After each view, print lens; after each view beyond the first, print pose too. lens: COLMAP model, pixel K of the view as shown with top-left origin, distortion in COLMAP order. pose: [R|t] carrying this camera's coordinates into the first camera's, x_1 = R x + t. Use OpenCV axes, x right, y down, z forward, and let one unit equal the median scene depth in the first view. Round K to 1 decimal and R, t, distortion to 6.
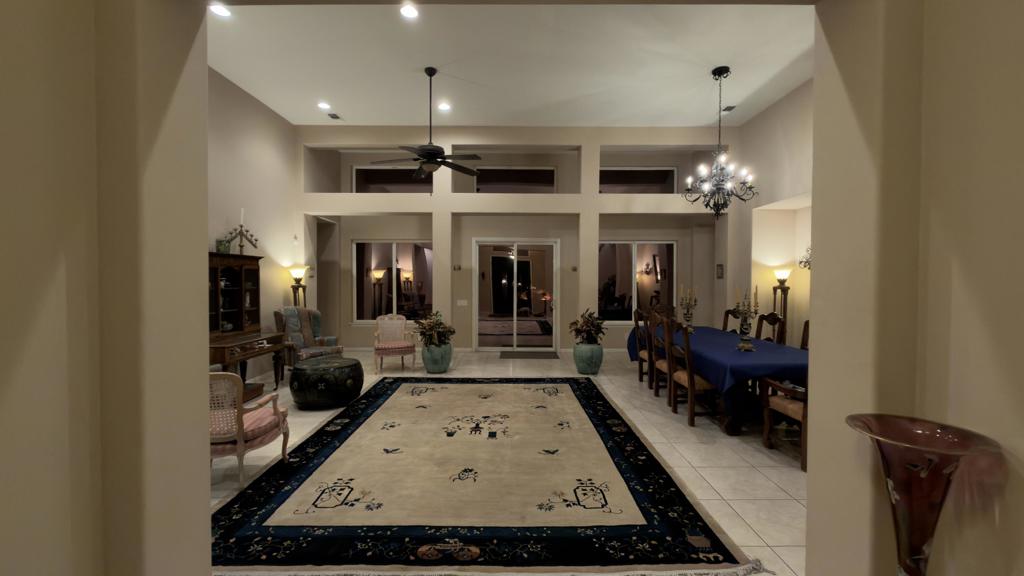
lens RADIAL K [[407.7, 0, 512.0], [0, 407.7, 288.0], [0, 0, 1]] dist [-0.000103, 0.000412]
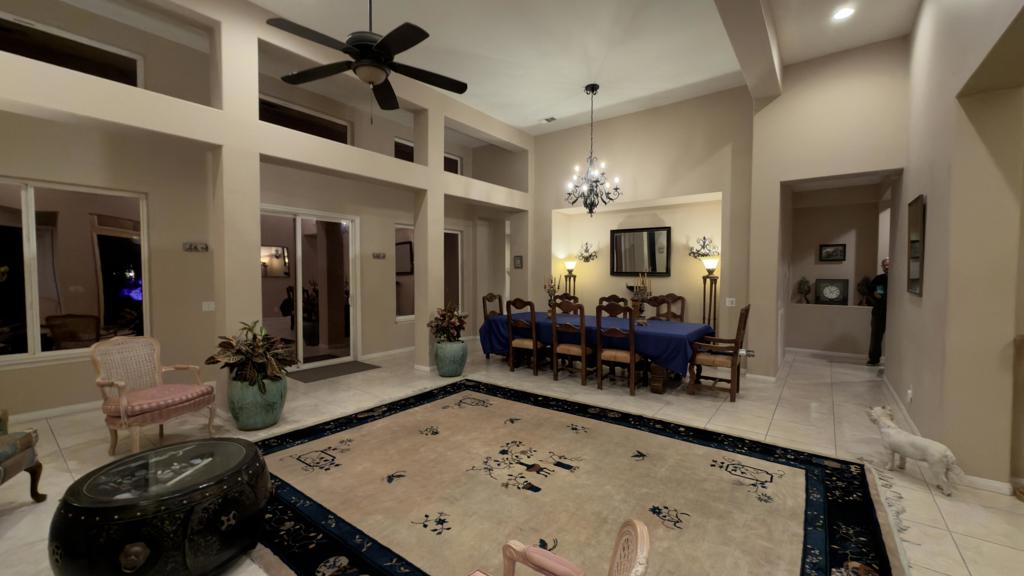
lens RADIAL K [[407.7, 0, 512.0], [0, 407.7, 288.0], [0, 0, 1]] dist [-0.000103, 0.000412]
pose [[0.604859, -0.030329, 0.795755, -0.469694], [0.014554, 0.999529, 0.027032, -0.000503], [-0.796200, -0.004769, 0.605015, 0.401047]]
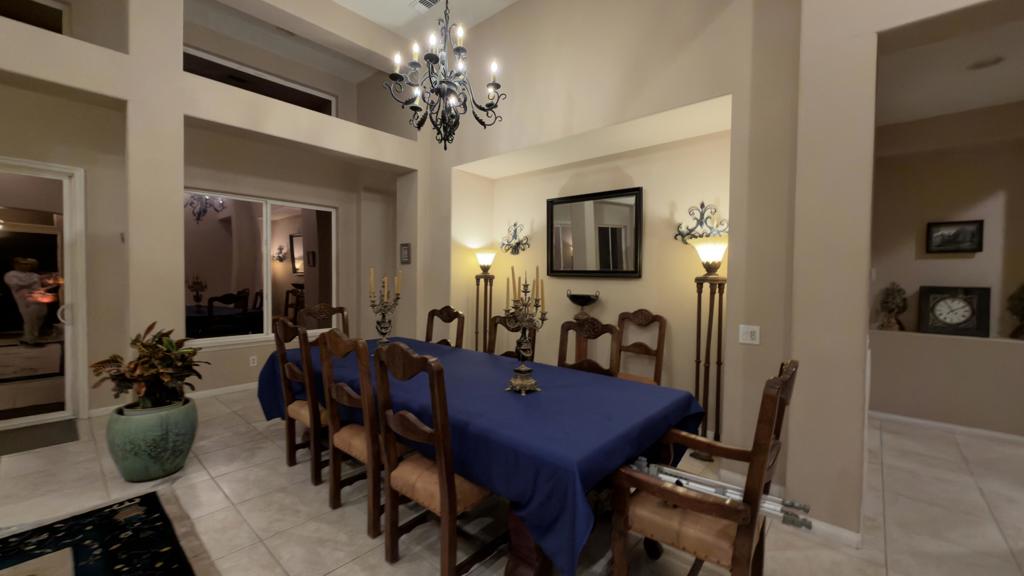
lens RADIAL K [[408.8, 0, 514.3], [0, 408.8, 288.2], [0, 0, 1]] dist [0.001678, 0.000033]
pose [[0.655149, -0.014890, 0.755353, 0.122445], [0.003965, 0.999860, 0.016271, 0.009135], [-0.755489, -0.007665, 0.655116, 0.476672]]
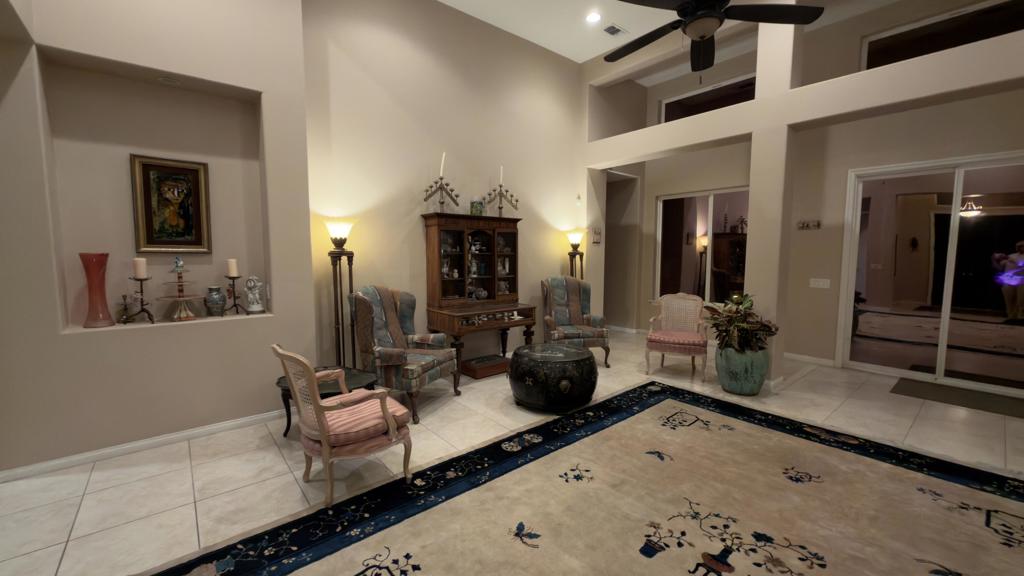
lens RADIAL K [[407.7, 0, 512.0], [0, 407.7, 288.0], [0, 0, 1]] dist [-0.000103, 0.000412]
pose [[0.645273, 0.065576, -0.761132, 0.061103], [-0.015840, 0.997243, 0.072489, 0.009593], [0.763788, -0.034718, 0.644533, 0.375103]]
